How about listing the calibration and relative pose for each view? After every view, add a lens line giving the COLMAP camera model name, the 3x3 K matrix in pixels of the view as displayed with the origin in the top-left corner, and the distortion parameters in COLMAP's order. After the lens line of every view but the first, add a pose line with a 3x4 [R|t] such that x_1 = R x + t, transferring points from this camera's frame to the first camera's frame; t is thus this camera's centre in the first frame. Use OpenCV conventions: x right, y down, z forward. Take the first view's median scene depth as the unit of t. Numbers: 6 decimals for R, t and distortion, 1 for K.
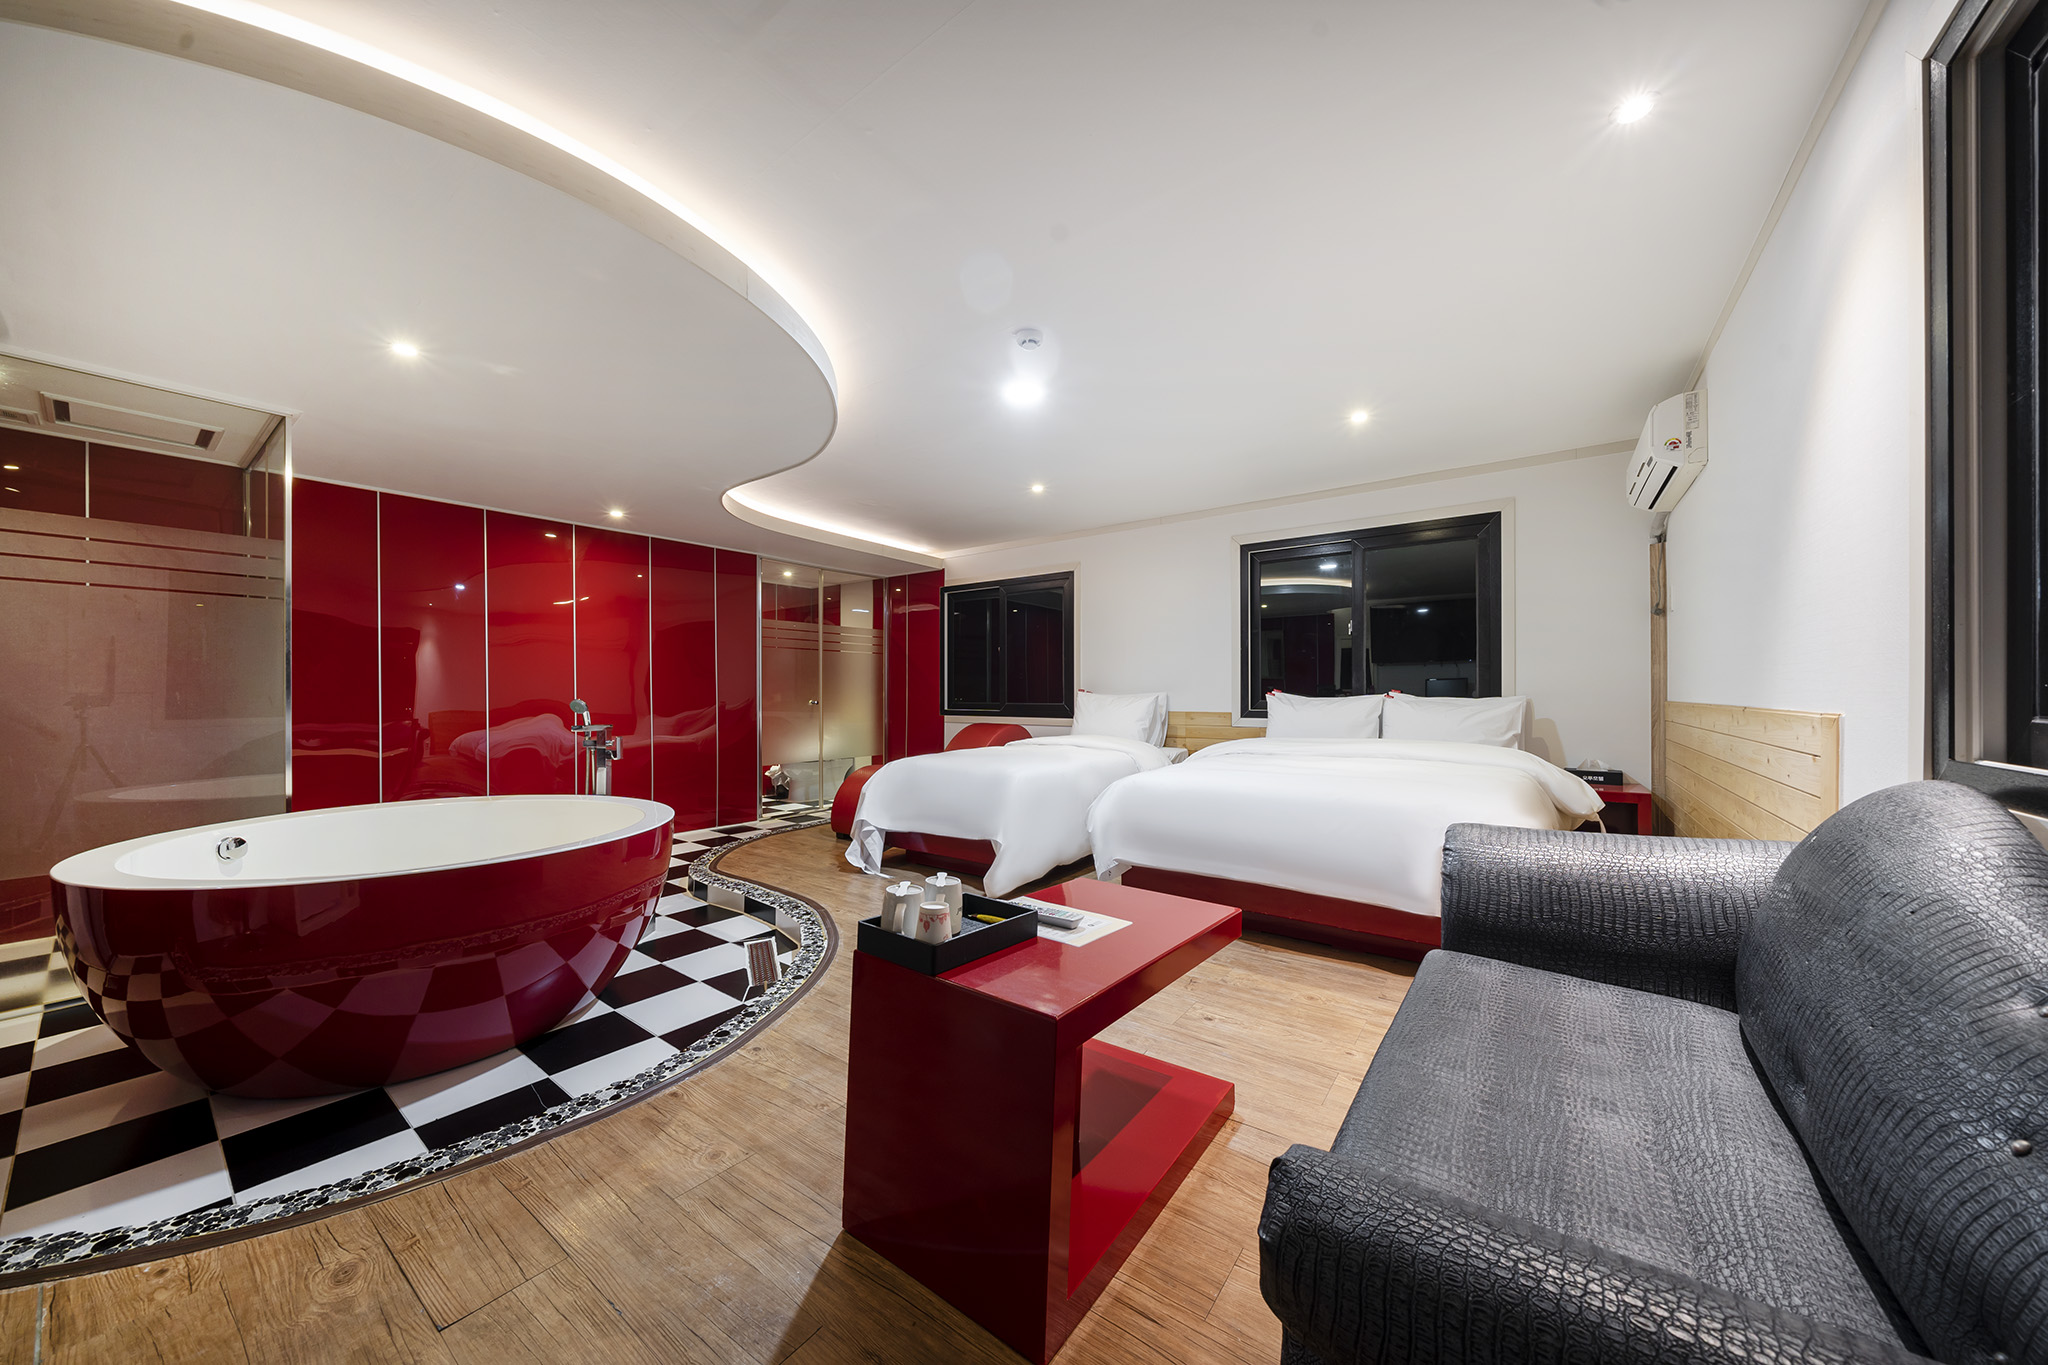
lens RADIAL K [[706.8, 0, 1022.6], [0, 706.8, 692.2], [0, 0, 1]] dist [-0.000899, -0.000082]
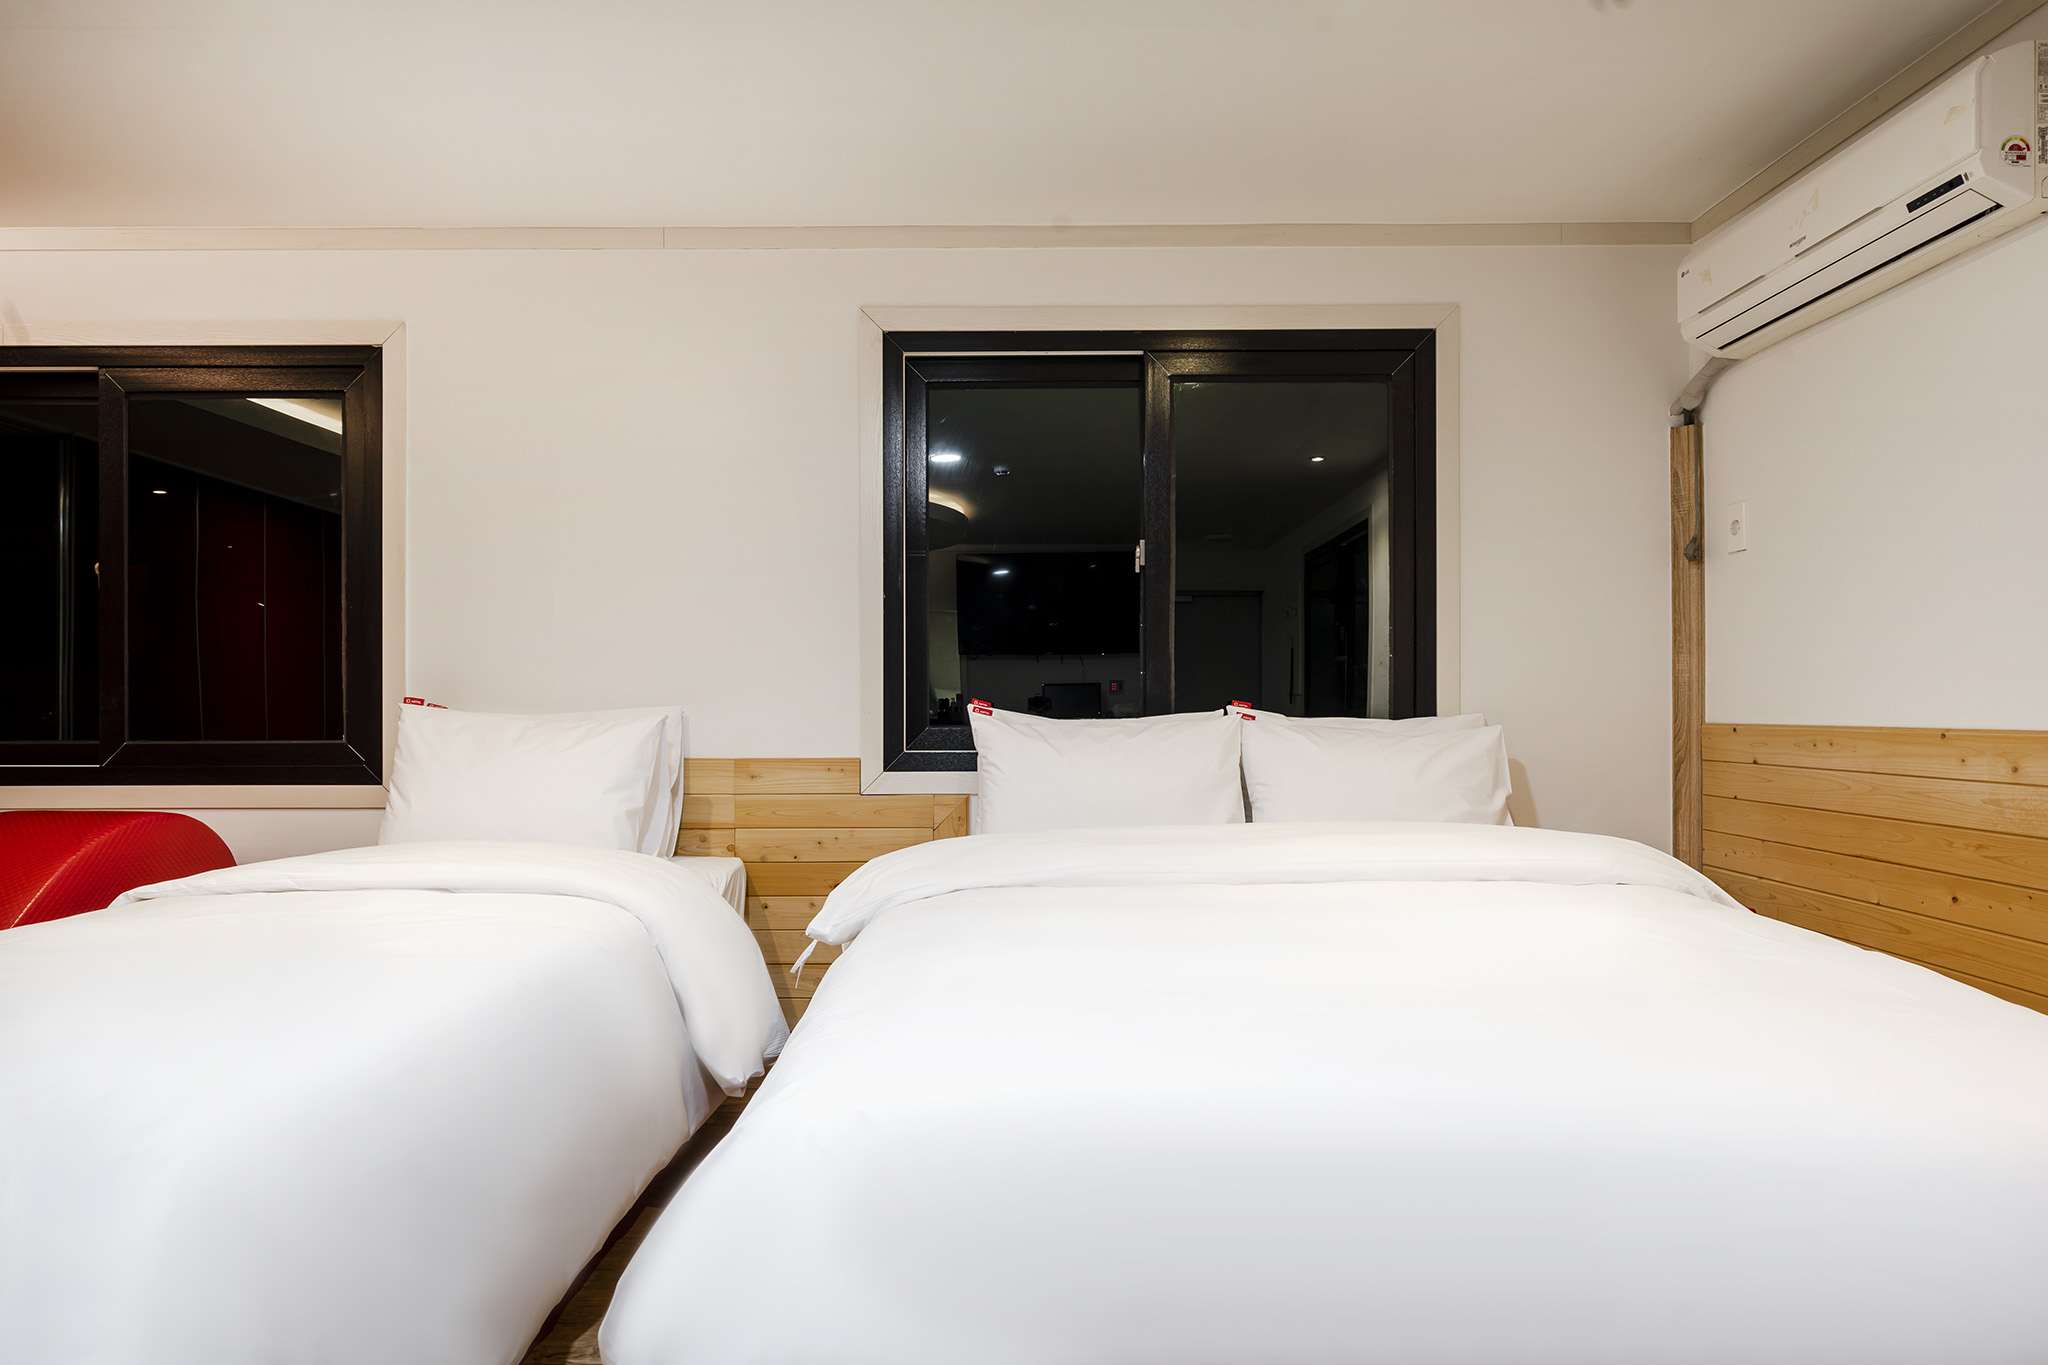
lens RADIAL K [[1155.6, 0, 1017.5], [0, 1155.6, 695.9], [0, 0, 1]] dist [0.006573, 0.001877]
pose [[0.808095, 0.007013, 0.589011, -0.008659], [-0.001847, 0.999954, -0.009372, 0.000047], [-0.589050, 0.006485, 0.808071, 0.437826]]
